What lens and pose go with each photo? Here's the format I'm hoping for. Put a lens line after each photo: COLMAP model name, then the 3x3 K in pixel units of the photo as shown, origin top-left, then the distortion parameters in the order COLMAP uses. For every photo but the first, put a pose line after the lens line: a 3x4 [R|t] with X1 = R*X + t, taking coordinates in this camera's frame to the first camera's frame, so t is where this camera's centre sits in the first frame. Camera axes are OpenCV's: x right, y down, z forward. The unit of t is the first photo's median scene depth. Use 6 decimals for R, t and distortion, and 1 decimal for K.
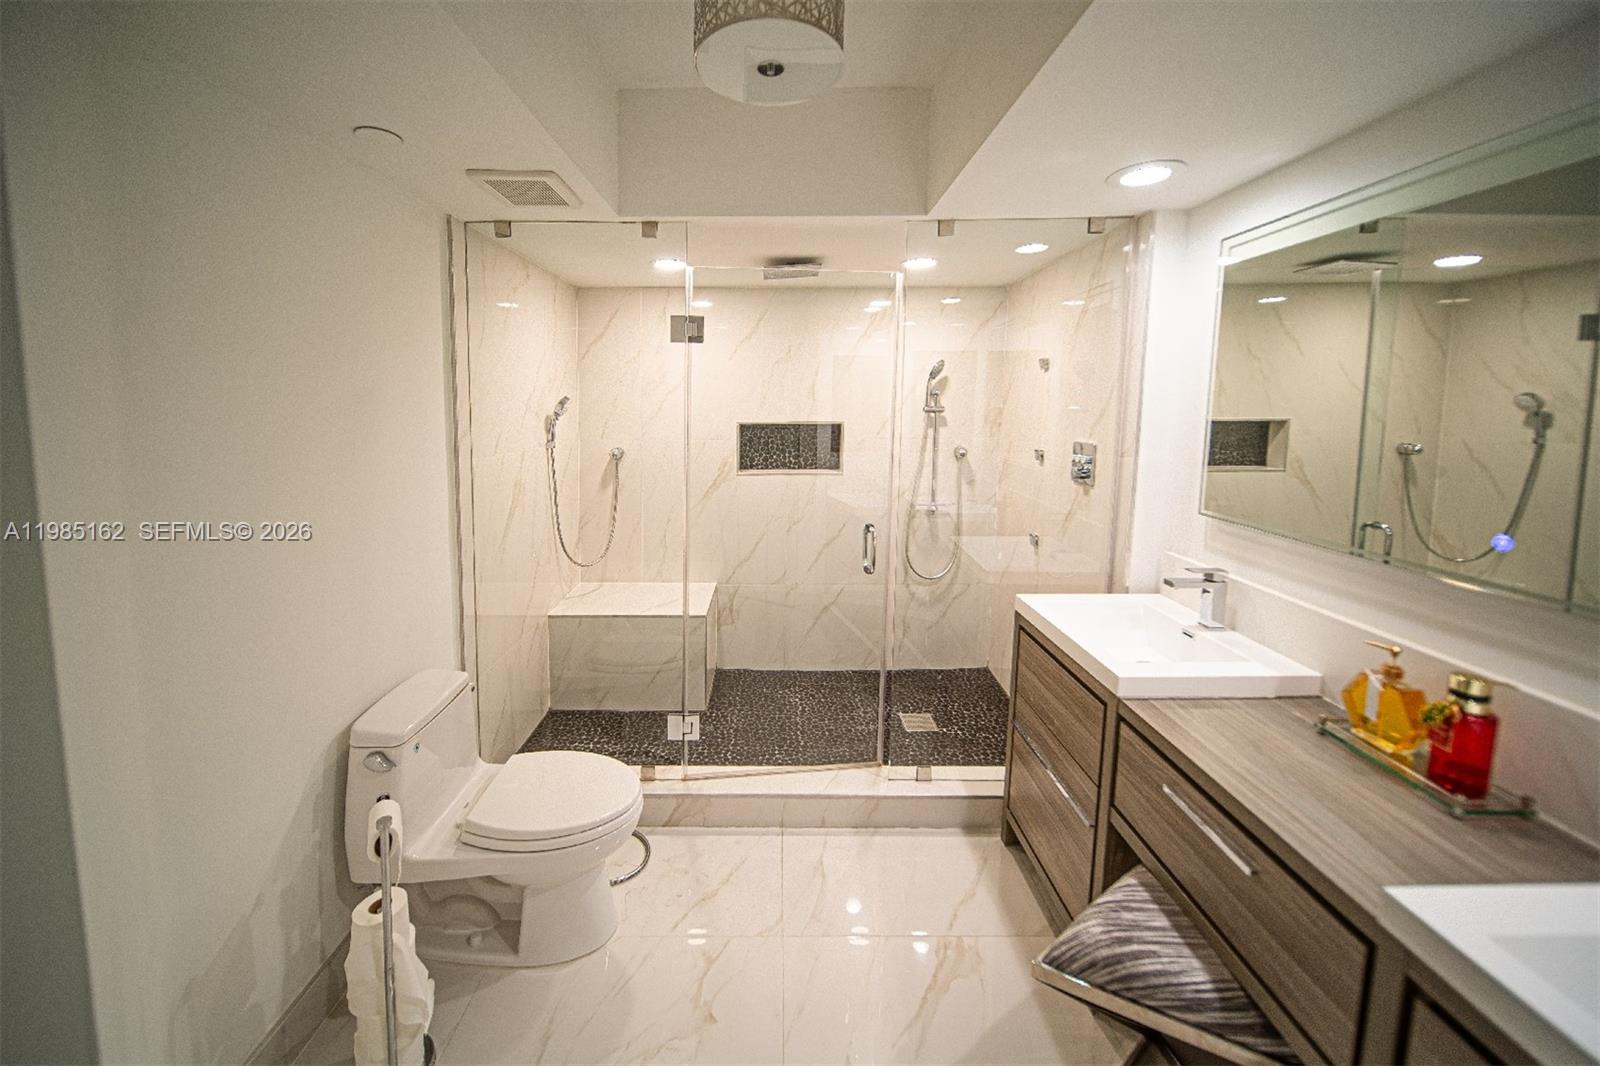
lens RADIAL K [[560.2, 0, 803.3], [0, 560.2, 531.3], [0, 0, 1]] dist [-0.004121, -0.000231]
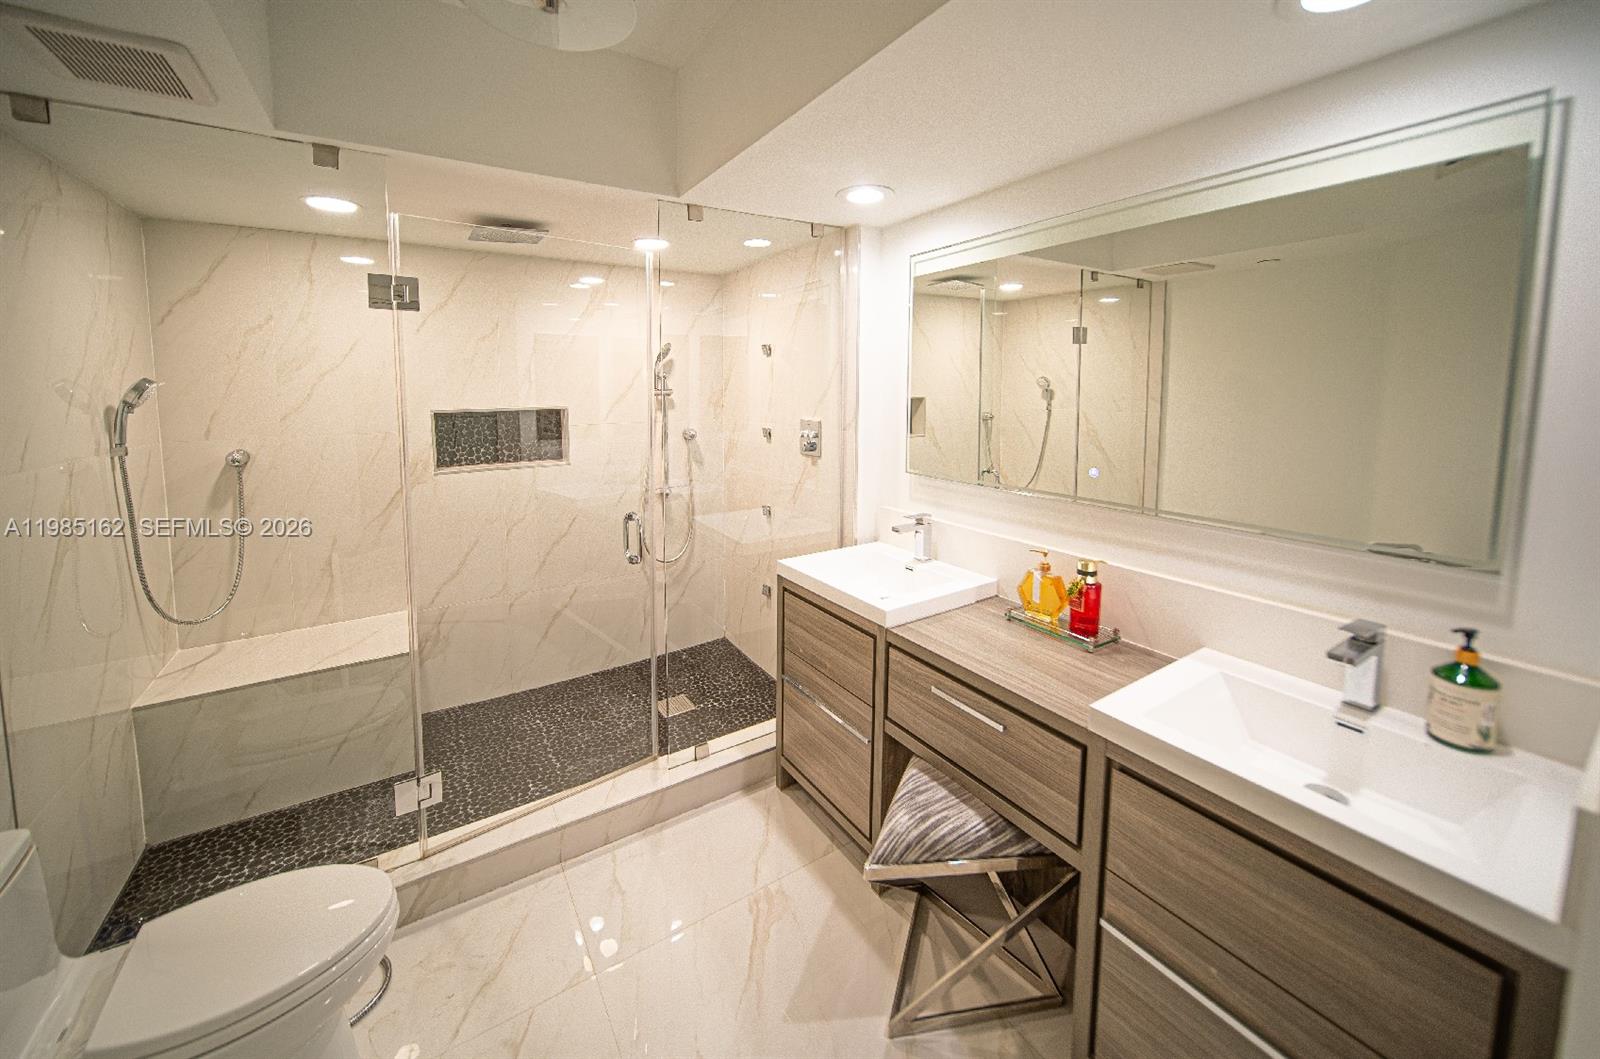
lens RADIAL K [[572.4, 0, 764.6], [0, 572.4, 521.9], [0, 0, 1]] dist [0.000419, -0.000127]
pose [[0.854057, -0.124288, 0.505113, -0.197160], [0.120484, 0.991895, 0.040348, -0.009576], [-0.506033, 0.026399, 0.862110, 0.043717]]
